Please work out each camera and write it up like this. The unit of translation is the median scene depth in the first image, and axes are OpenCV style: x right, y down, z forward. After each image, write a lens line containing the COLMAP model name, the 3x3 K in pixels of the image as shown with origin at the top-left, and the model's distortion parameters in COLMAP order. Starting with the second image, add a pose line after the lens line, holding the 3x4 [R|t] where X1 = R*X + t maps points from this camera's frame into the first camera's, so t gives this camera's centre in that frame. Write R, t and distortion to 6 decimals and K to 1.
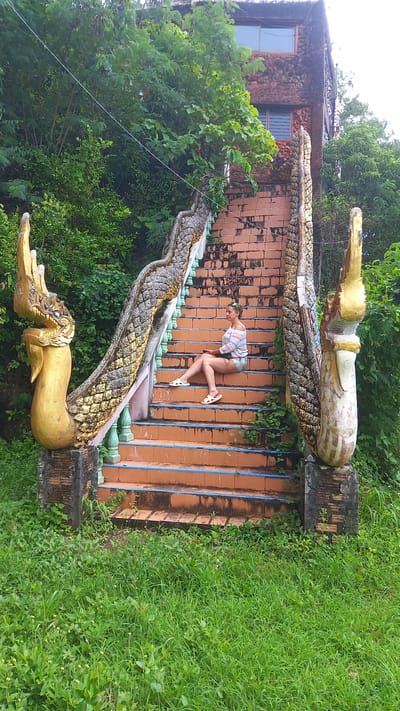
lens RADIAL K [[519.3, 0, 200.2], [0, 519.3, 342.1], [0, 0, 1]] dist [0.030536, -0.030006]
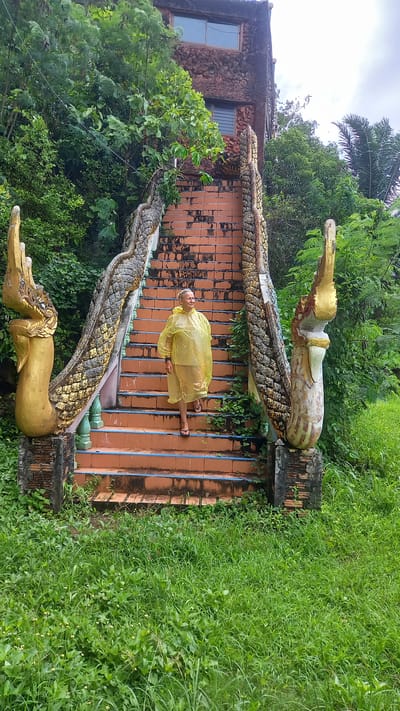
lens RADIAL K [[519.3, 0, 200.2], [0, 519.3, 342.1], [0, 0, 1]] dist [0.030536, -0.030006]
pose [[0.989359, 0.016108, 0.144600, -0.102109], [-0.019757, 0.999521, 0.023835, -0.011193], [-0.144146, -0.026439, 0.989203, -0.055889]]
